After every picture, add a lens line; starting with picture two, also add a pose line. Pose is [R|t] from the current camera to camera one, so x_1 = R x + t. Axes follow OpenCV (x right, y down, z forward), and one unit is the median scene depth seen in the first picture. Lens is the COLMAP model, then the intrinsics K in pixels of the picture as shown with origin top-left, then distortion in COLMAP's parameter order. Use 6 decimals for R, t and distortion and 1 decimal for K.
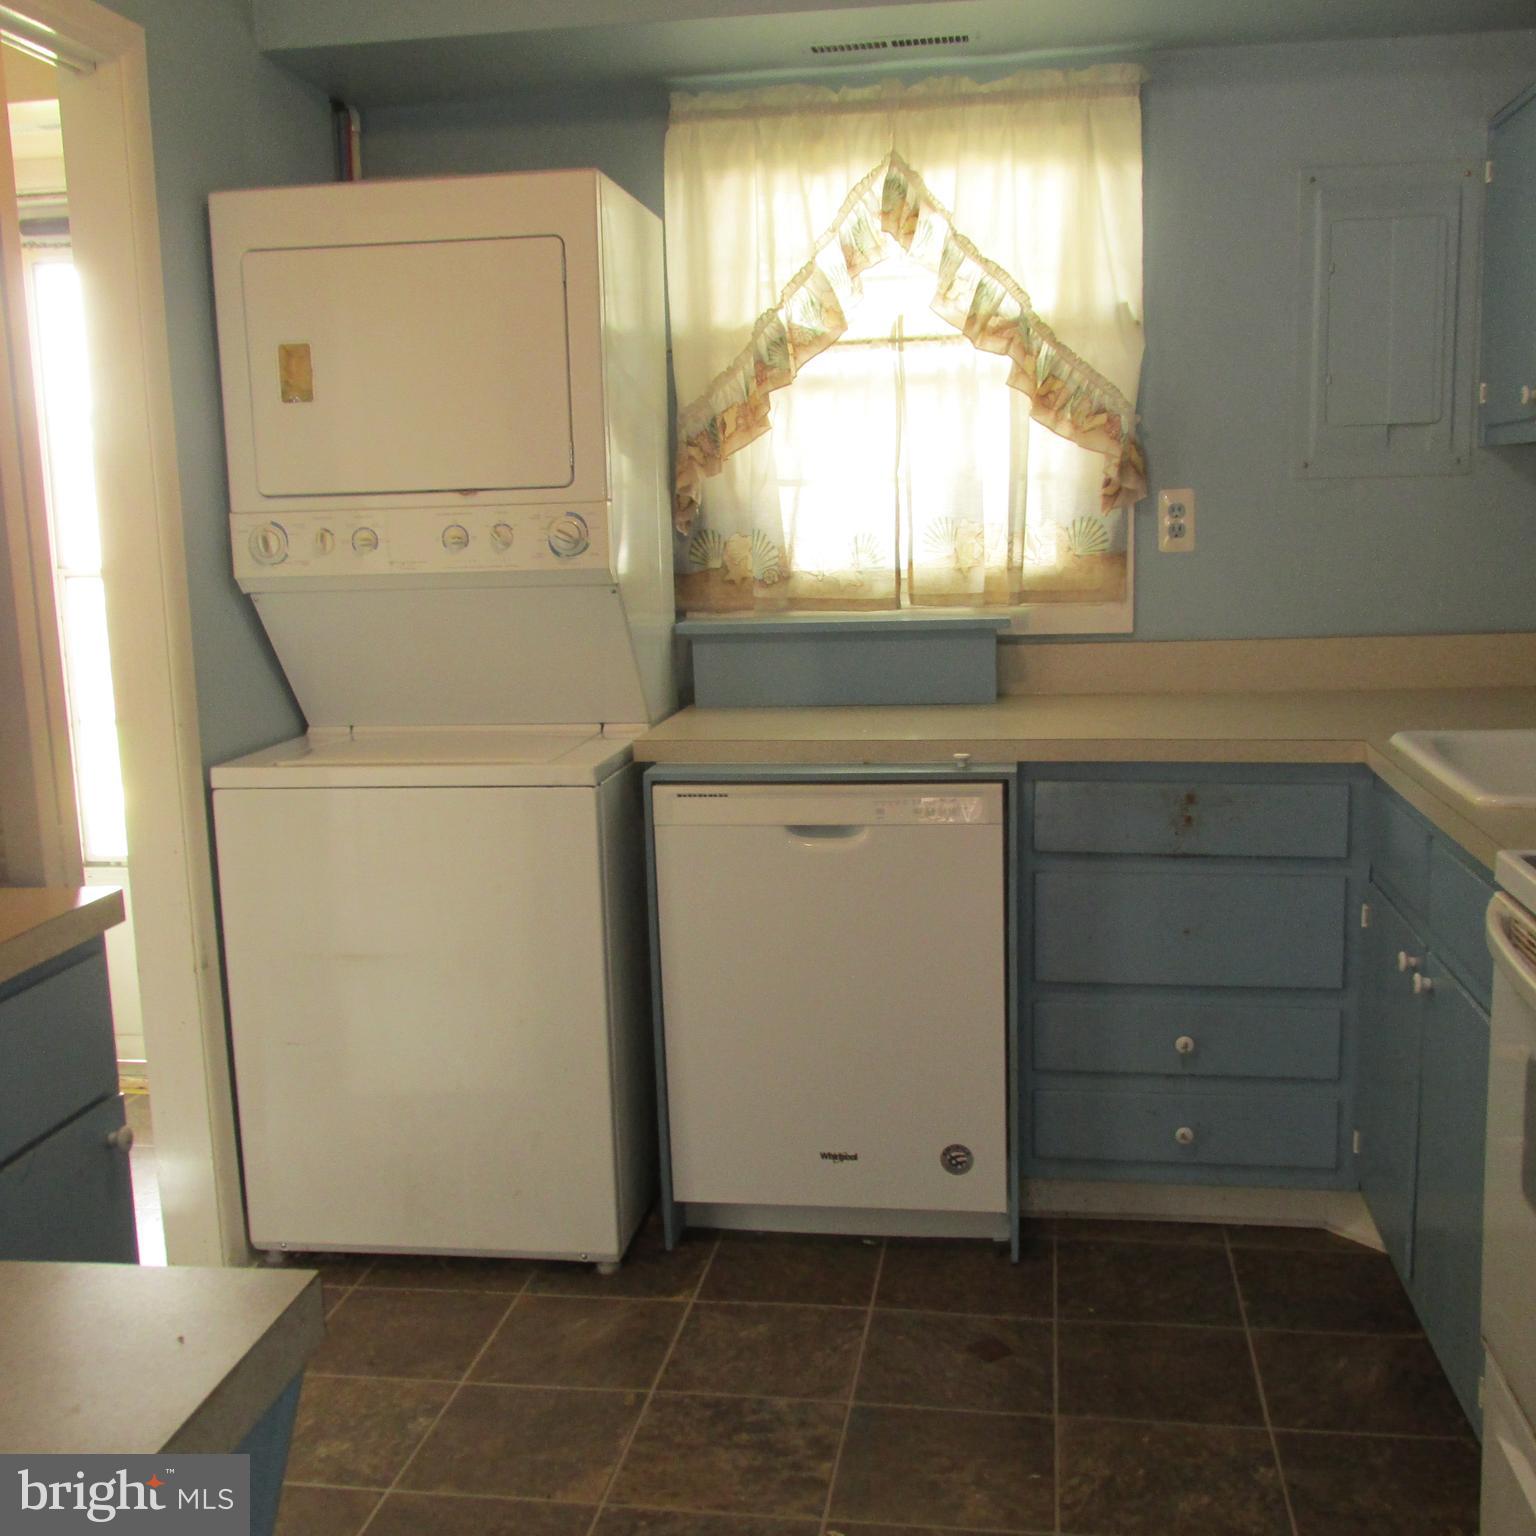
lens RADIAL K [[1738.0, 0, 763.5], [0, 1738.0, 802.4], [0, 0, 1]] dist [-0.014900, 0.027647]
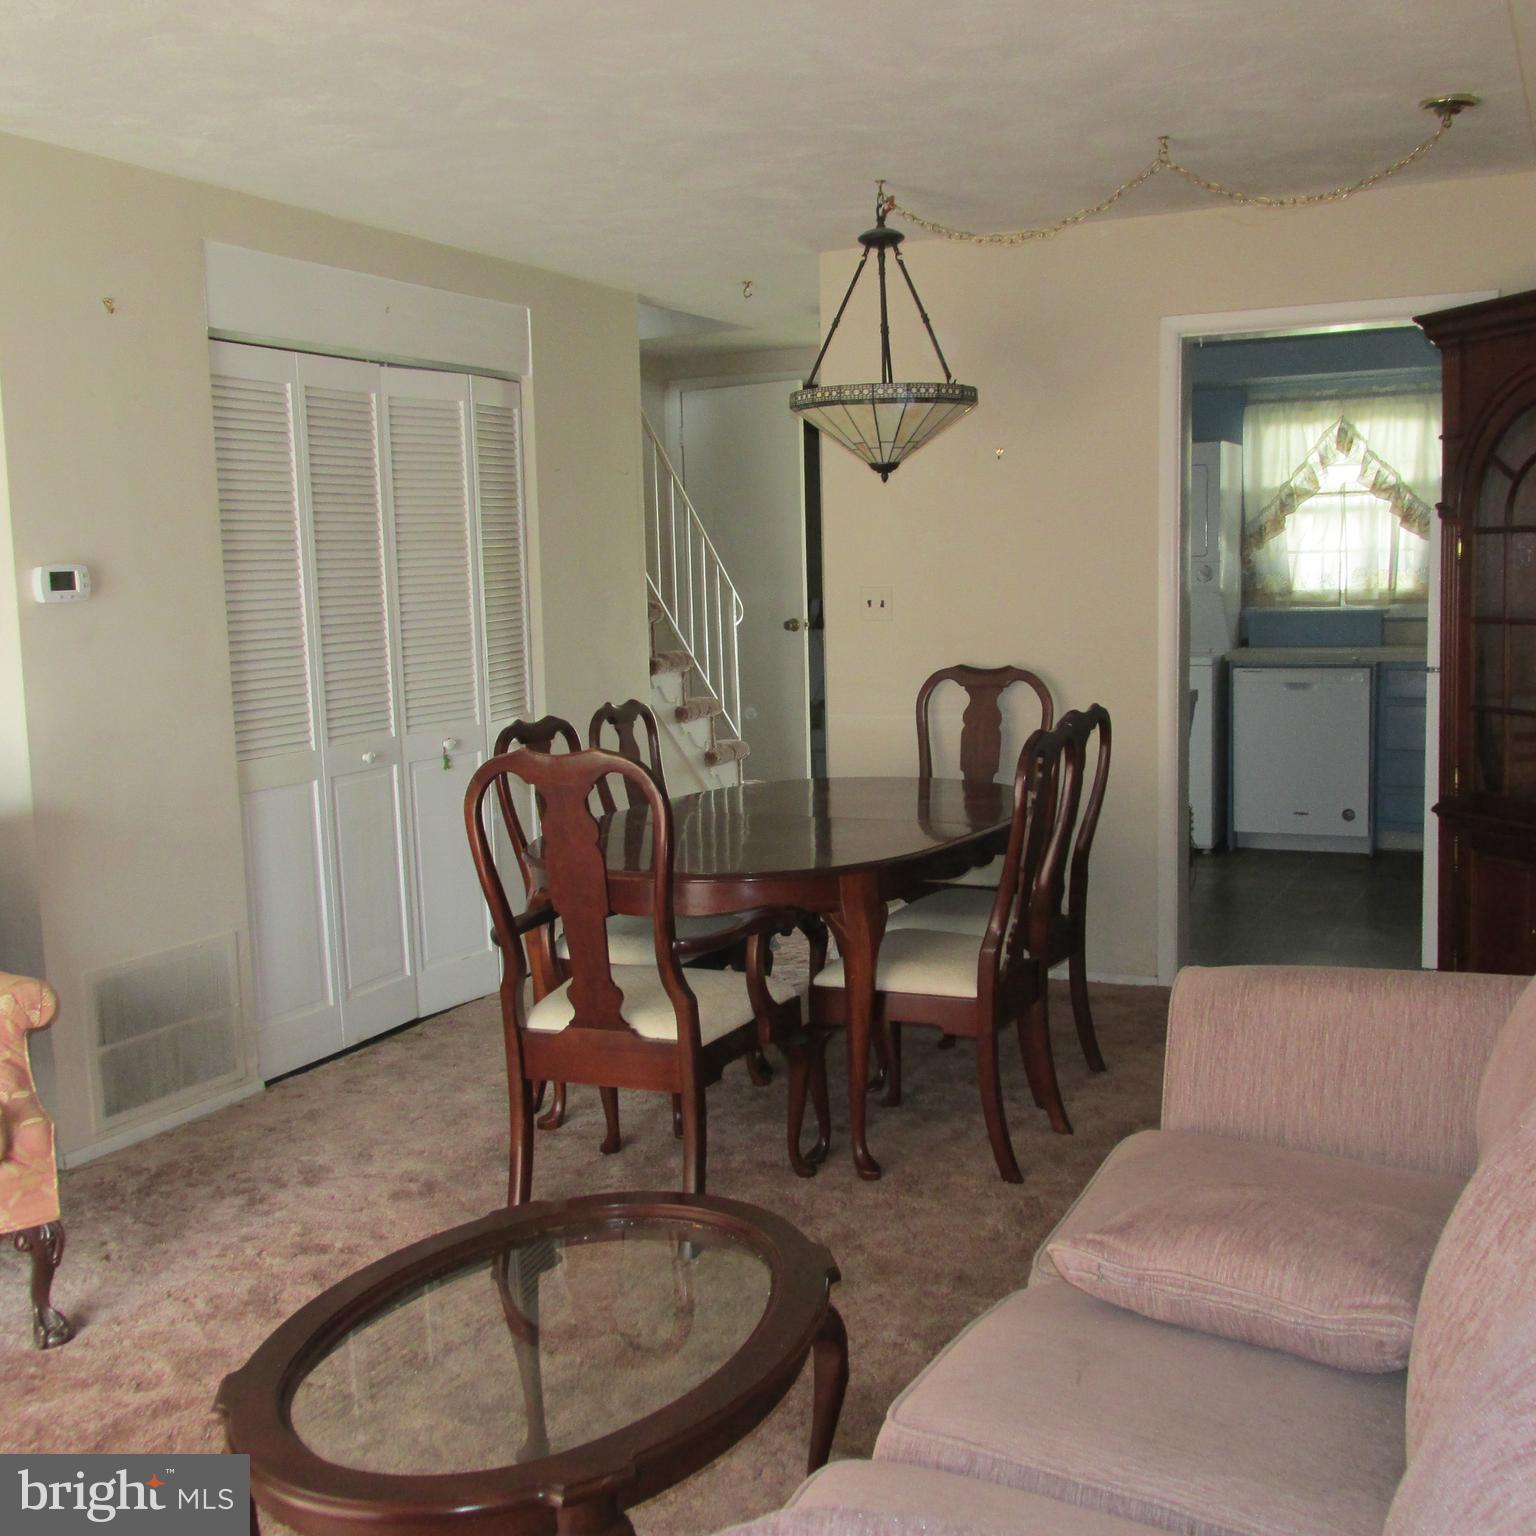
lens RADIAL K [[1738.0, 0, 763.5], [0, 1738.0, 802.4], [0, 0, 1]] dist [-0.014900, 0.027647]
pose [[0.956479, 0.037118, -0.289430, 0.022771], [-0.043615, 0.998920, -0.016026, 0.234524], [0.288523, 0.027952, 0.957065, -1.523090]]
